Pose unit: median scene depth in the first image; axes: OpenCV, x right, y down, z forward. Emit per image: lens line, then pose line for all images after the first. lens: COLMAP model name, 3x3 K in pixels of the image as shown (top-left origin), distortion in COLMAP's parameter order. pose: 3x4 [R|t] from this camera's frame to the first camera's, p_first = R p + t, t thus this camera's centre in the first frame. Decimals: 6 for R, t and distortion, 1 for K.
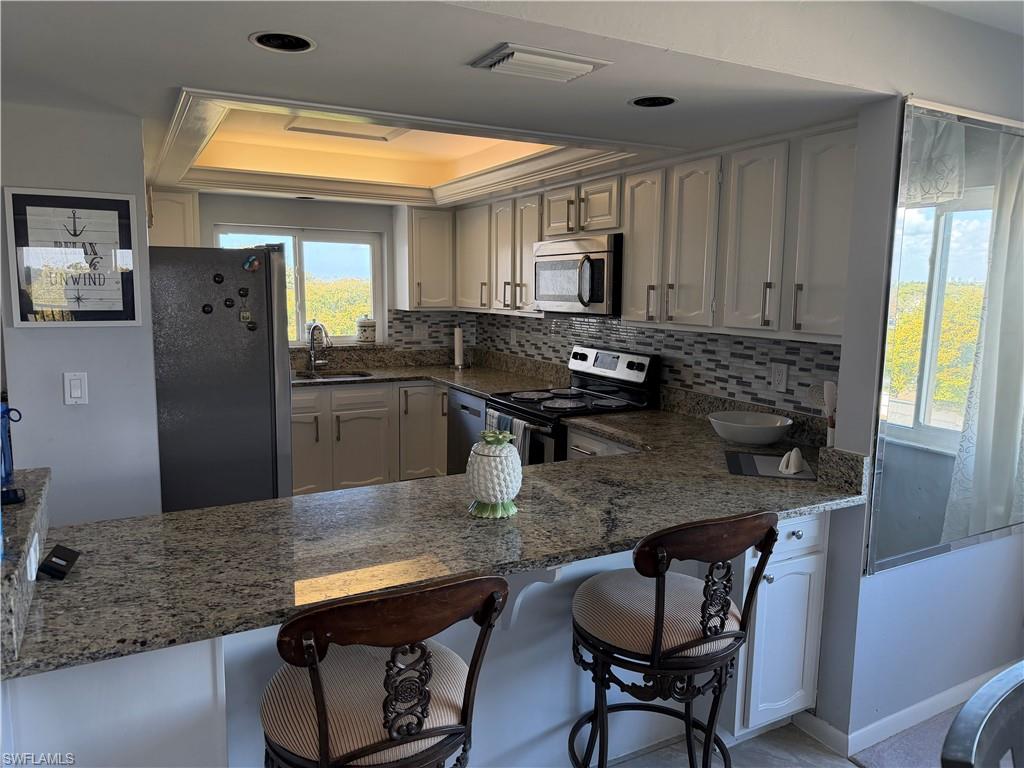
lens RADIAL K [[706.6, 0, 529.9], [0, 706.6, 391.5], [0, 0, 1]] dist [0.002823, -0.006993]
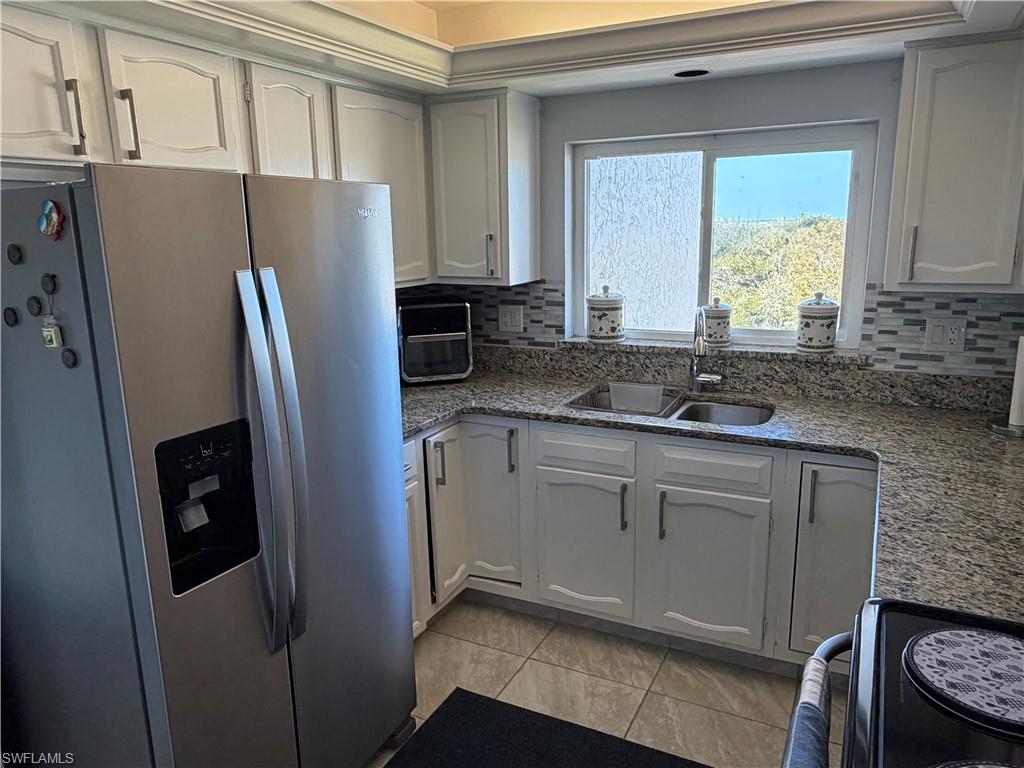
lens RADIAL K [[706.6, 0, 518.6], [0, 706.6, 383.8], [0, 0, 1]] dist [0.002823, -0.006993]
pose [[0.546926, 0.156388, -0.822444, 0.081106], [-0.094426, 0.987652, 0.125009, -0.092652], [0.831839, 0.009290, 0.554940, 0.571730]]
